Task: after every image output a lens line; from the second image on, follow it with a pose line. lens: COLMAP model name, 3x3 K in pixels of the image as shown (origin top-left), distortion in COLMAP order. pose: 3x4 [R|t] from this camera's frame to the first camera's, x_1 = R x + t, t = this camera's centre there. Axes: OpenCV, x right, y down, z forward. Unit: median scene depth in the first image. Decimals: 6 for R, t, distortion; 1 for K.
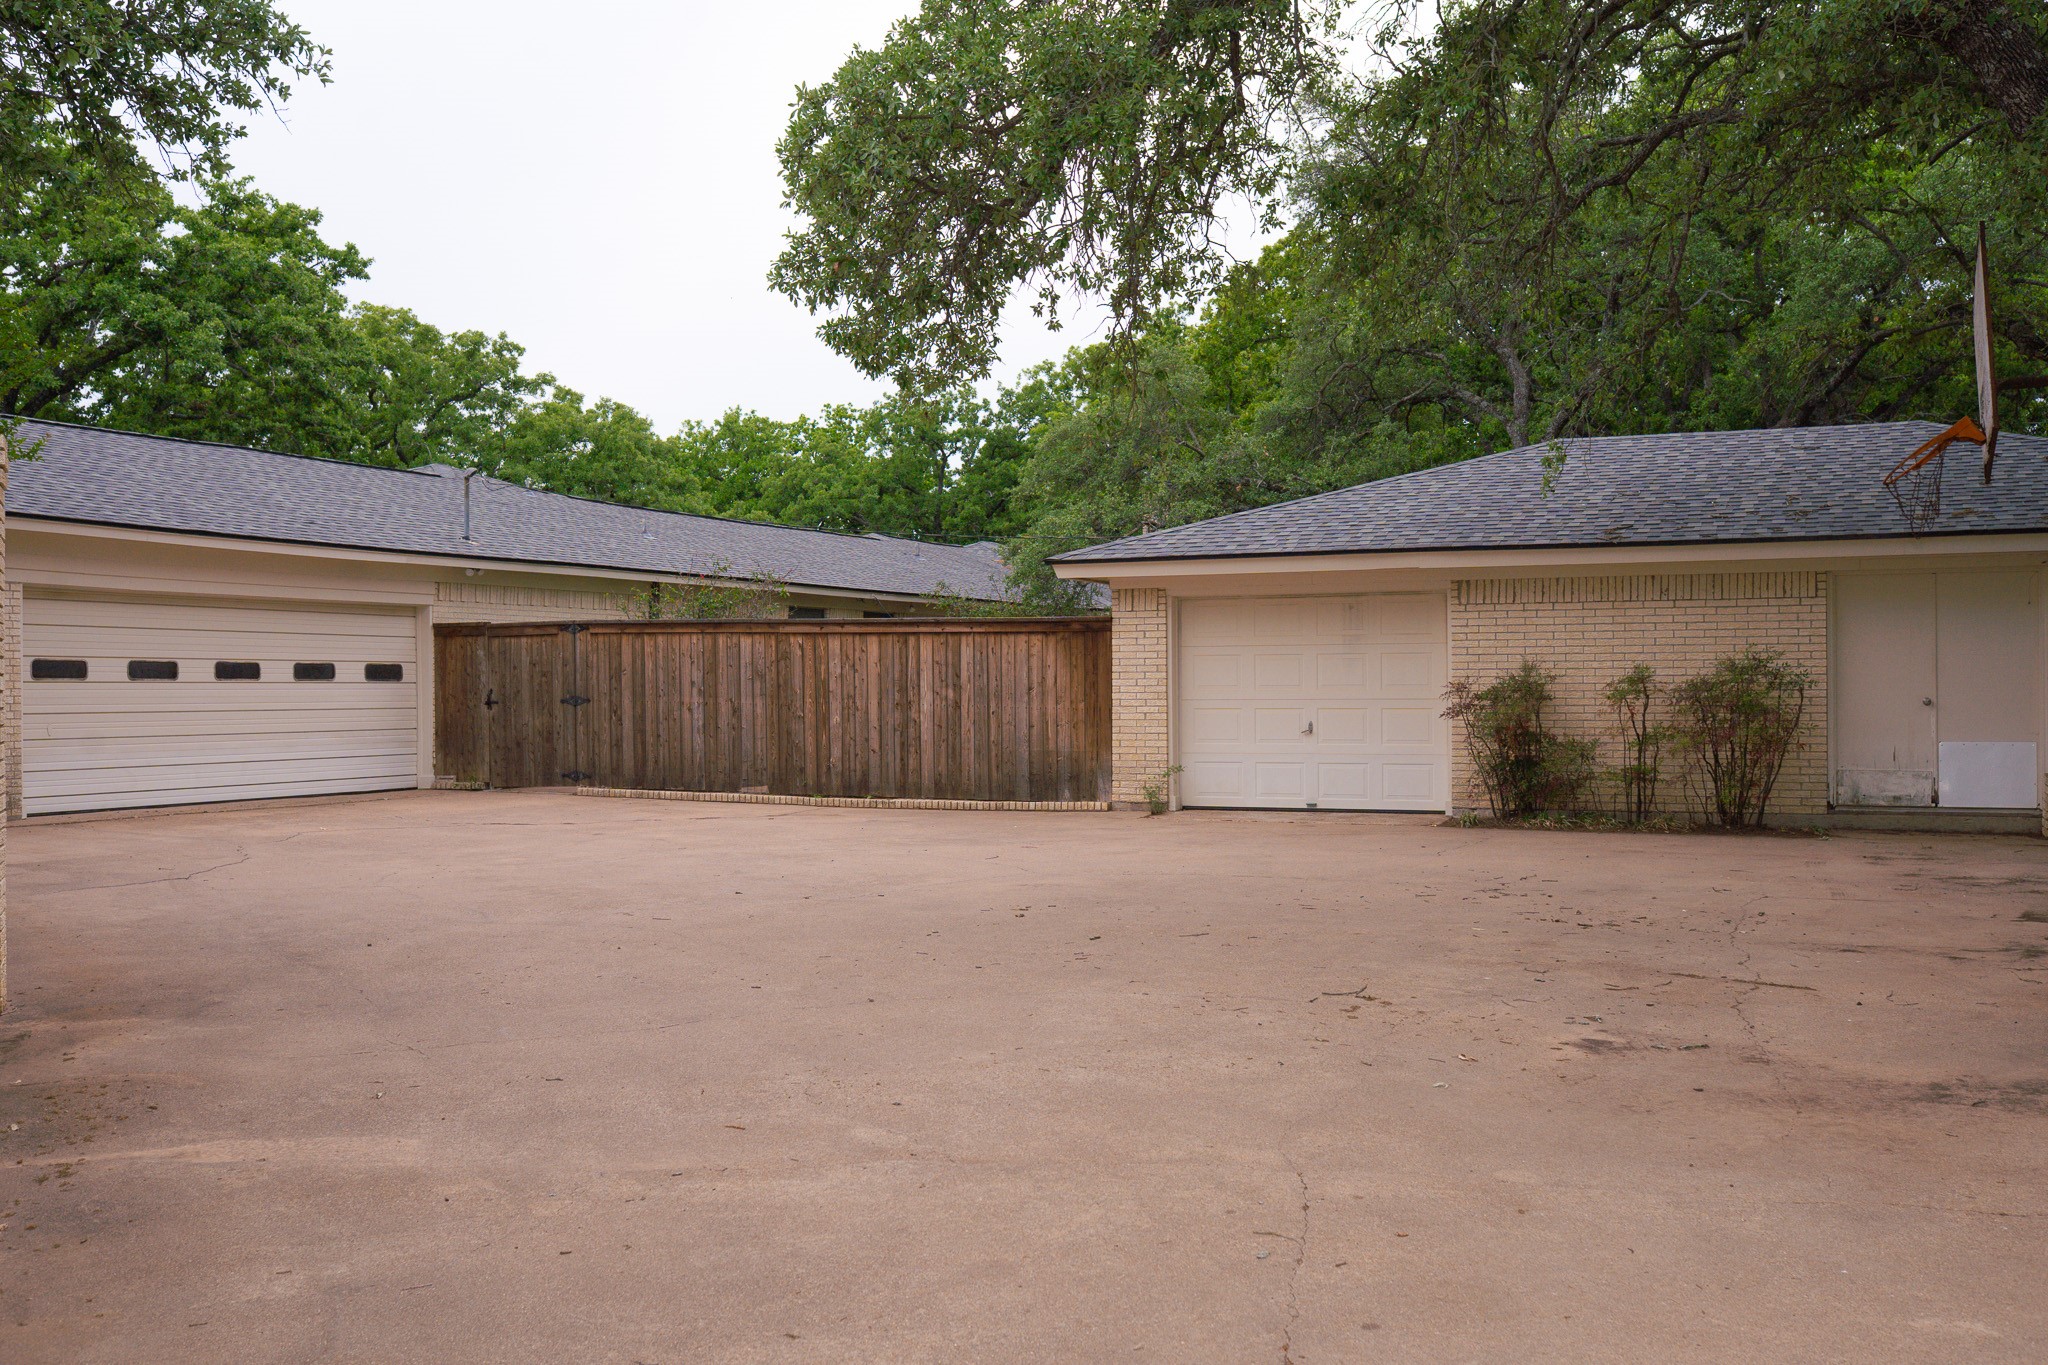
lens RADIAL K [[1960.9, 0, 1036.5], [0, 1960.9, 681.6], [0, 0, 1]] dist [-0.048724, 0.068357]
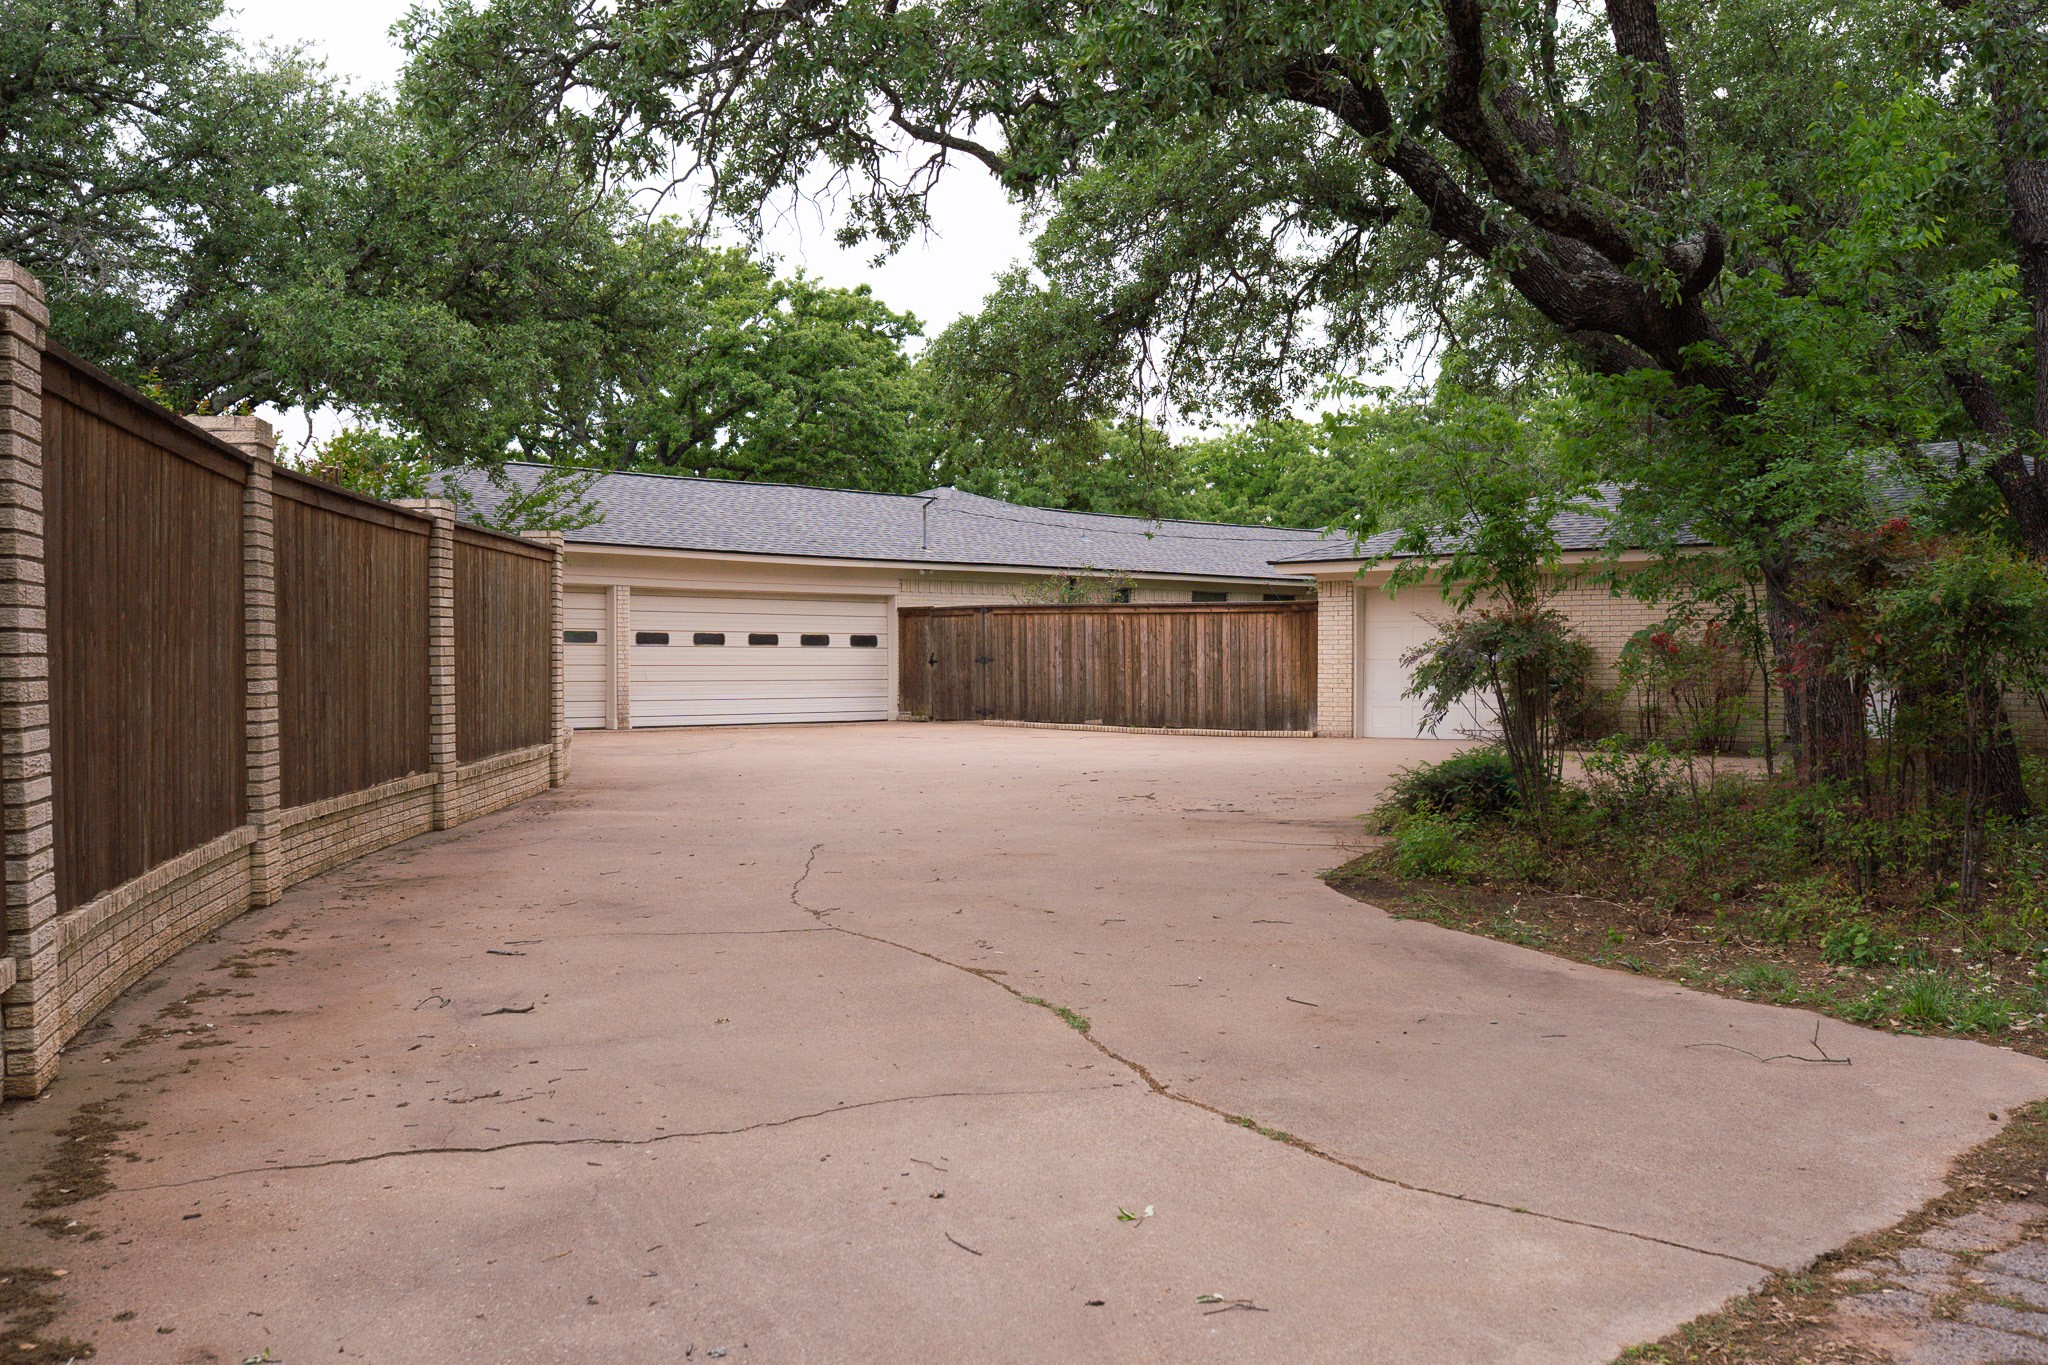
lens RADIAL K [[1960.9, 0, 1036.5], [0, 1960.9, 681.6], [0, 0, 1]] dist [-0.048724, 0.068357]
pose [[0.945013, 0.006005, -0.326977, 0.286324], [-0.001761, 0.999910, 0.013276, 0.006373], [0.327028, -0.011970, 0.944939, -0.374767]]
